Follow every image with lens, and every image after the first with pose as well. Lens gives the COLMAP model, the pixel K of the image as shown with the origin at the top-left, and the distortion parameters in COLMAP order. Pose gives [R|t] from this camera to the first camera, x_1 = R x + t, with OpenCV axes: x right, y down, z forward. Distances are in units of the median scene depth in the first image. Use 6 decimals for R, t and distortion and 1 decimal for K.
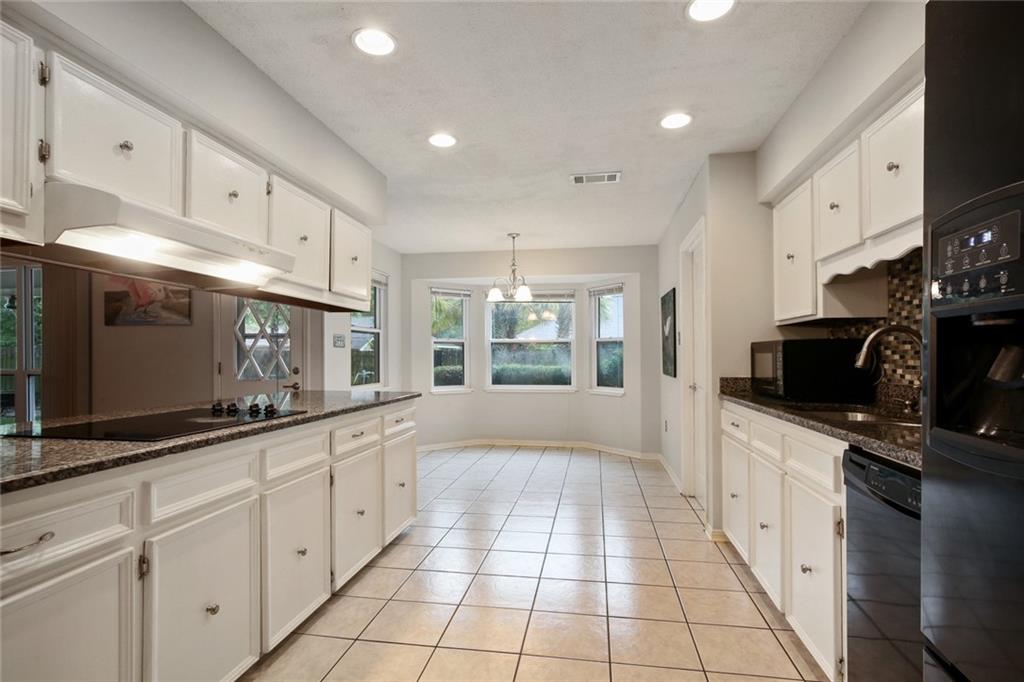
lens RADIAL K [[501.3, 0, 515.9], [0, 501.3, 347.1], [0, 0, 1]] dist [-0.001156, 0.001114]
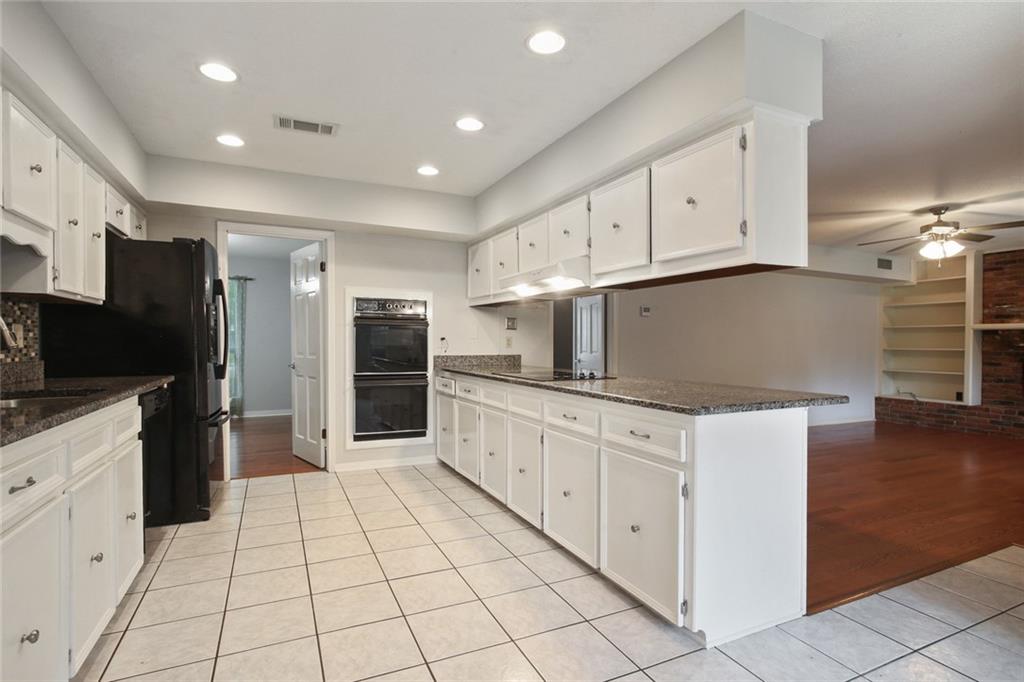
lens RADIAL K [[501.3, 0, 511.5], [0, 501.3, 347.4], [0, 0, 1]] dist [-0.001156, 0.001114]
pose [[-0.824161, -0.003113, -0.566347, 0.184683], [-0.002351, 0.999995, -0.002077, 0.034081], [0.566351, -0.000380, -0.824164, 0.983254]]
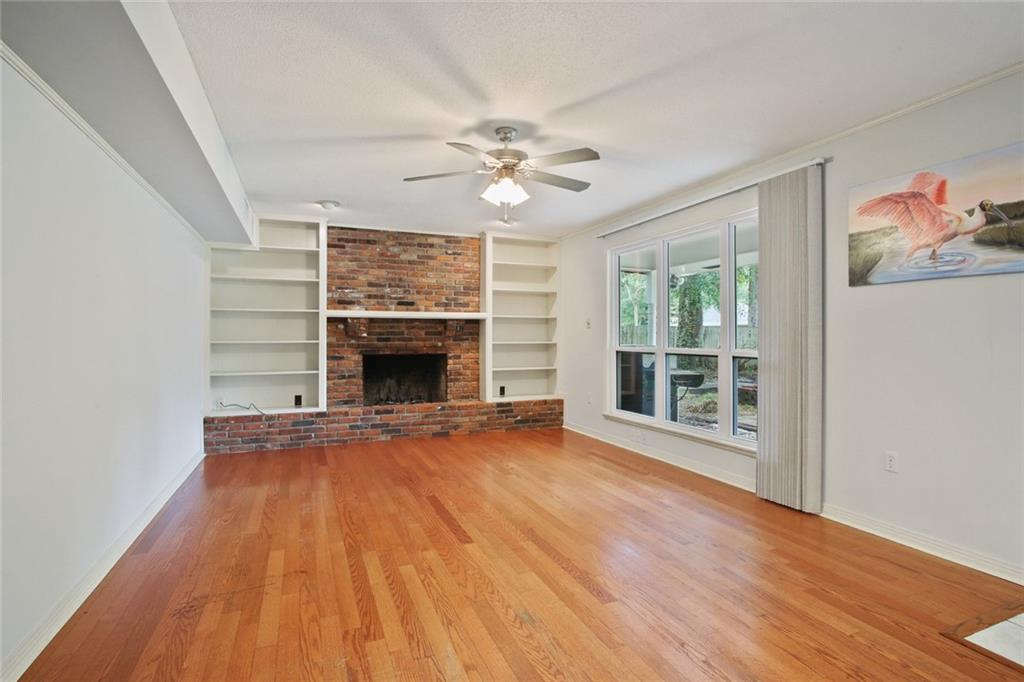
lens RADIAL K [[501.3, 0, 508.5], [0, 501.3, 337.6], [0, 0, 1]] dist [-0.001156, 0.001114]
pose [[0.520297, 0.010445, -0.853922, -0.511337], [0.007720, 0.999827, 0.016933, 0.008451], [0.853951, -0.015403, 0.520126, 0.300985]]
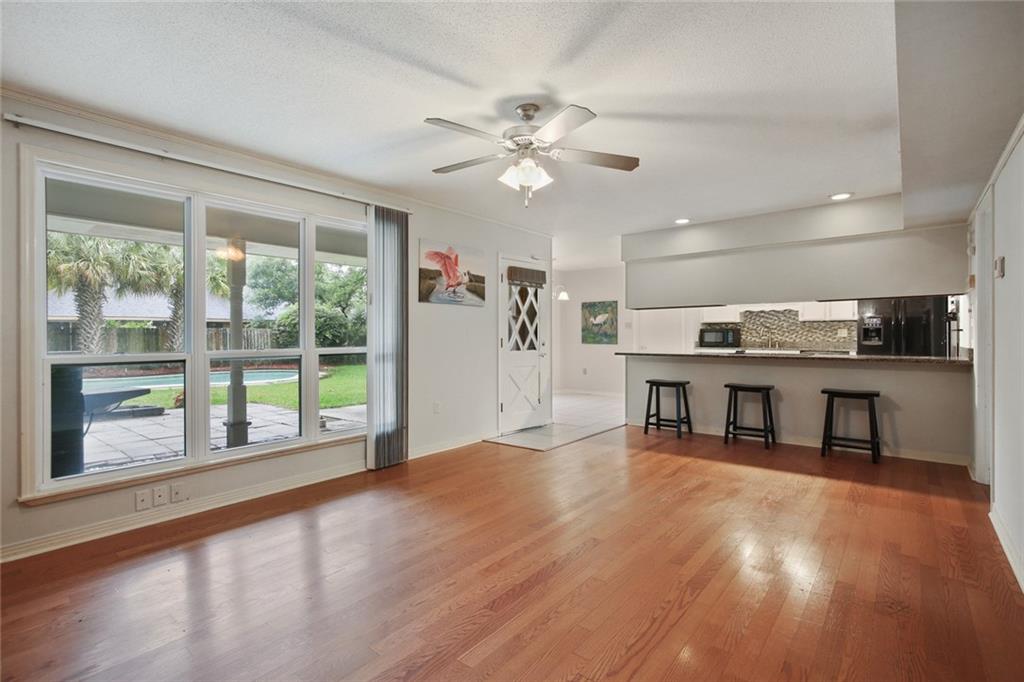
lens RADIAL K [[501.3, 0, 509.3], [0, 501.3, 333.6], [0, 0, 1]] dist [-0.001156, 0.001114]
pose [[0.497455, 0.005629, 0.867472, -1.632559], [-0.009244, 0.999957, -0.001187, 0.019948], [-0.867441, -0.007429, 0.497485, 0.362041]]
